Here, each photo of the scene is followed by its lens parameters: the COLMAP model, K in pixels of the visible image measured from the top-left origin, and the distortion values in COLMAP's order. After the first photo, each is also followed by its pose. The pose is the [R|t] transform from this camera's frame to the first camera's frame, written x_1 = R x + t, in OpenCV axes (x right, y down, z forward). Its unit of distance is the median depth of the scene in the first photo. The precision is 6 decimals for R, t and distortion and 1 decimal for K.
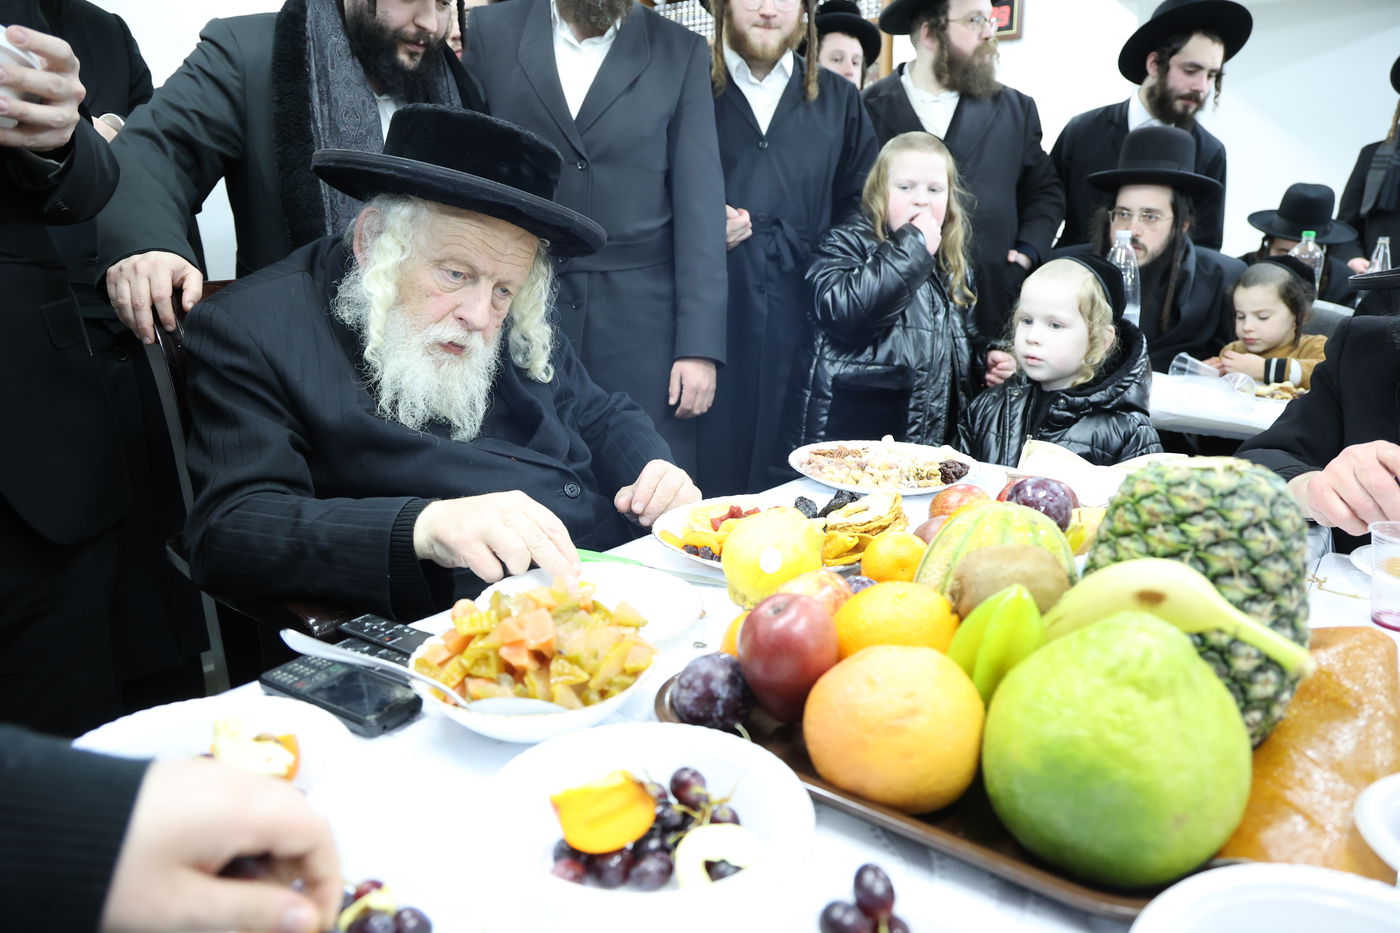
lens RADIAL K [[958.6, 0, 698.0], [0, 958.6, 473.5], [0, 0, 1]] dist [-0.101738, 0.076409]
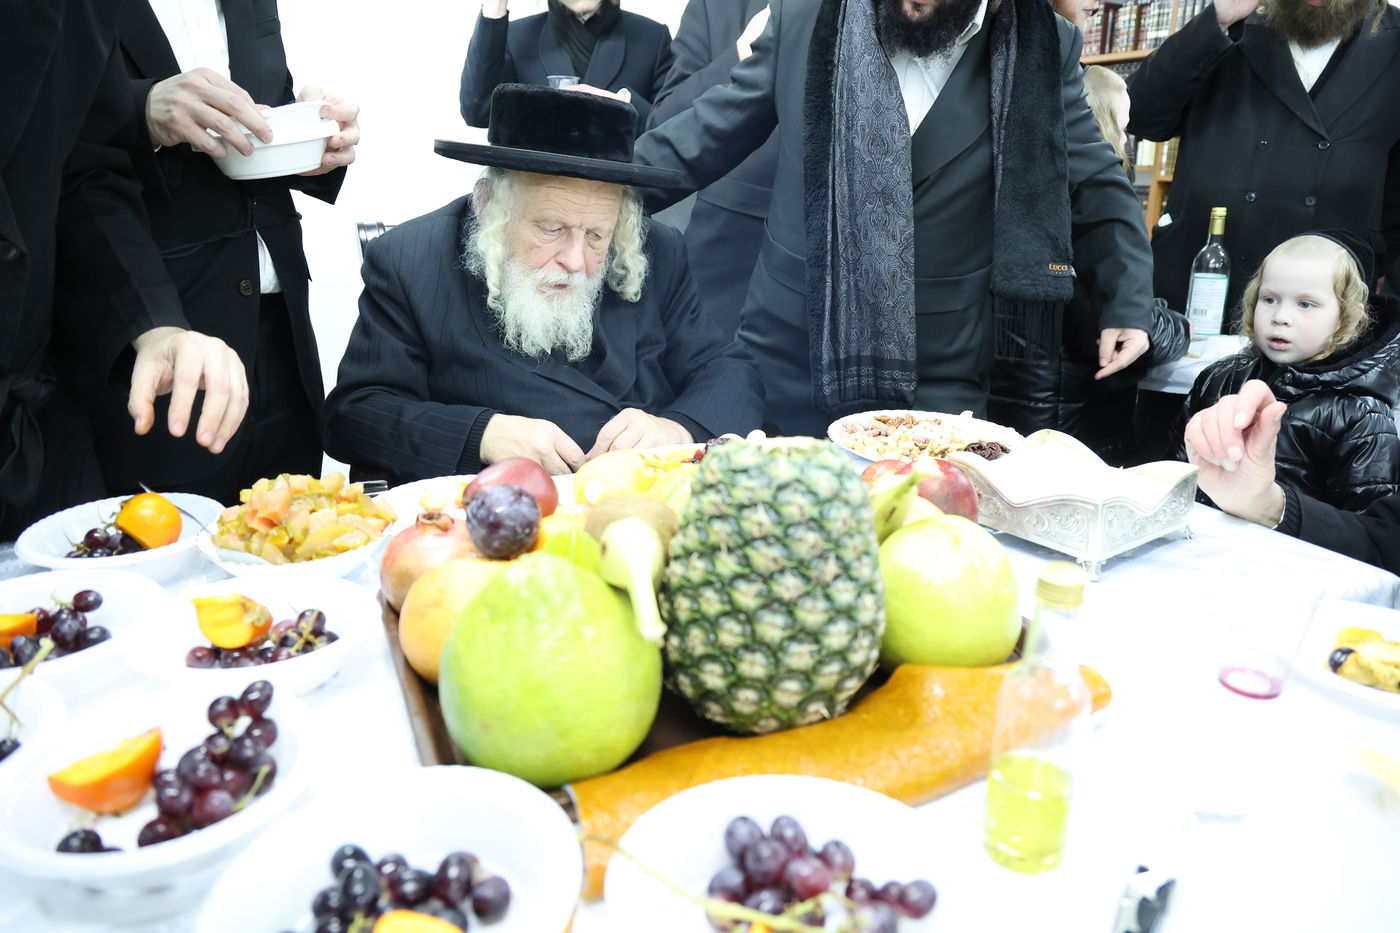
lens RADIAL K [[956.1, 0, 700.0], [0, 956.1, 466.5], [0, 0, 1]] dist [-0.103154, 0.072023]
pose [[0.882830, 0.143433, -0.447257, 0.967064], [-0.121770, 0.989568, 0.076991, -0.055856], [0.453634, -0.013507, 0.891086, 0.061230]]
